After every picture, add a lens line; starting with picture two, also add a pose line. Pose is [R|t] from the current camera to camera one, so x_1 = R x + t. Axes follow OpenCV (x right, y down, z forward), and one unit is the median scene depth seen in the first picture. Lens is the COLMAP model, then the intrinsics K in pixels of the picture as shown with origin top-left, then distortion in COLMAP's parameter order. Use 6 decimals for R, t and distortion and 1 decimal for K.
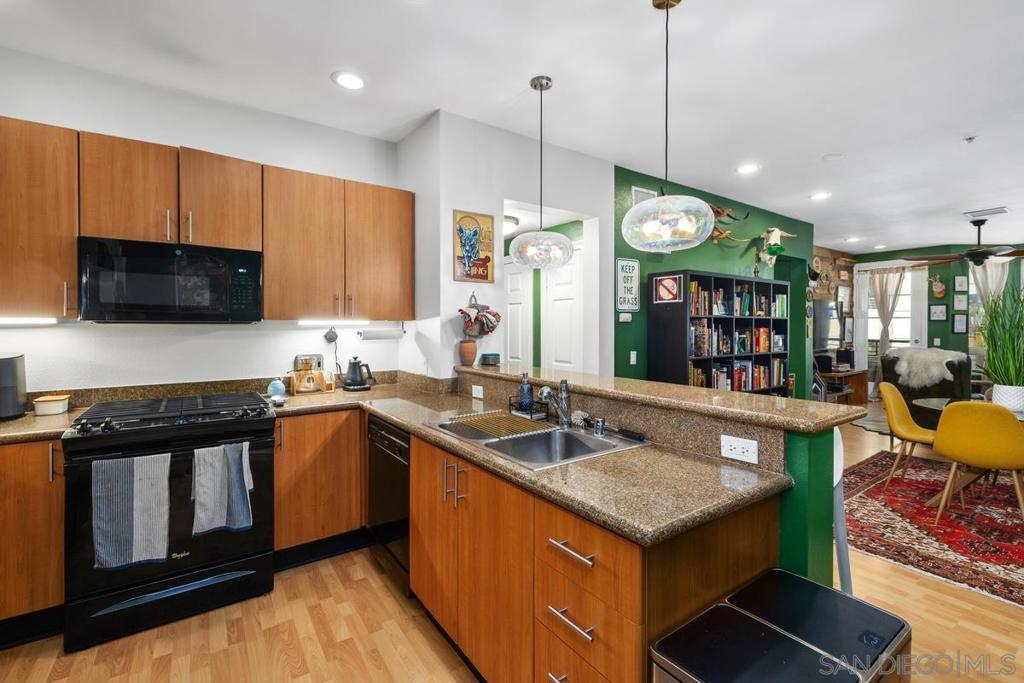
lens RADIAL K [[449.7, 0, 509.0], [0, 449.7, 330.0], [0, 0, 1]] dist [0.001286, 0.000846]
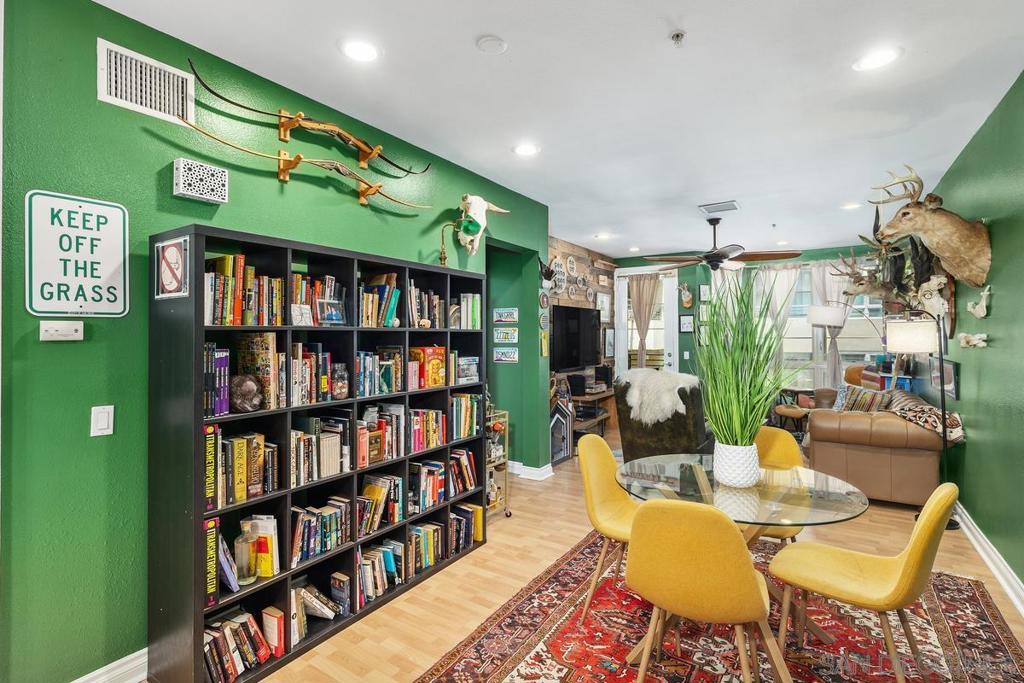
lens RADIAL K [[485.7, 0, 508.2], [0, 485.7, 329.0], [0, 0, 1]] dist [-0.005487, 0.000620]
pose [[0.929670, 0.001784, 0.368390, 0.625124], [0.007061, 0.999718, -0.022661, -0.019888], [-0.368327, 0.023668, 0.929395, 0.534386]]
